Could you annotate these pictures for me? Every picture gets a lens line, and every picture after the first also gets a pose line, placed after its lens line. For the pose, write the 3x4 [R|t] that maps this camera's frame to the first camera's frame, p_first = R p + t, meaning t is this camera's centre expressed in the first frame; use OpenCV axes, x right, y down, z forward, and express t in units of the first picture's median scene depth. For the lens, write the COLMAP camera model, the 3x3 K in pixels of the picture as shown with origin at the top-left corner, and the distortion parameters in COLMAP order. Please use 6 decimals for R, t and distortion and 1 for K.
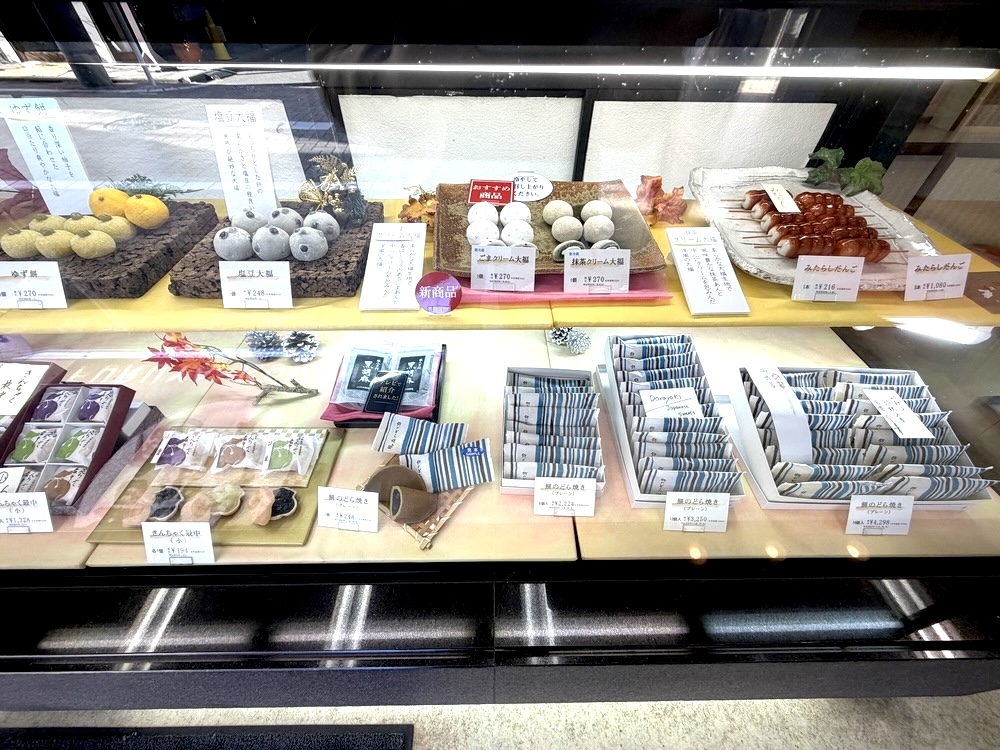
lens RADIAL K [[384.4, 0, 500.0], [0, 384.4, 375.0], [0, 0, 1]] dist [-0.017404, -0.000364]
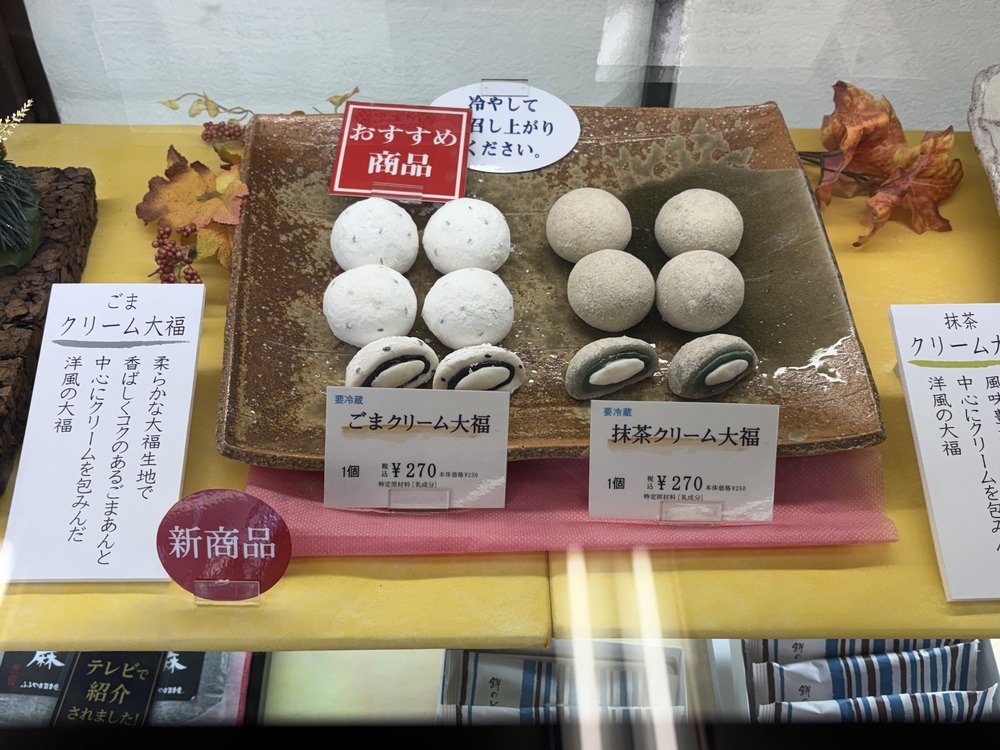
lens RADIAL K [[1046.3, 0, 500.0], [0, 1046.3, 375.0], [0, 0, 1]] dist [0.089526, -0.324193]
pose [[0.999907, 0.011502, 0.007327, 0.071645], [-0.011683, 0.999615, 0.025169, -0.344257], [-0.007035, -0.025252, 0.999656, 0.037634]]
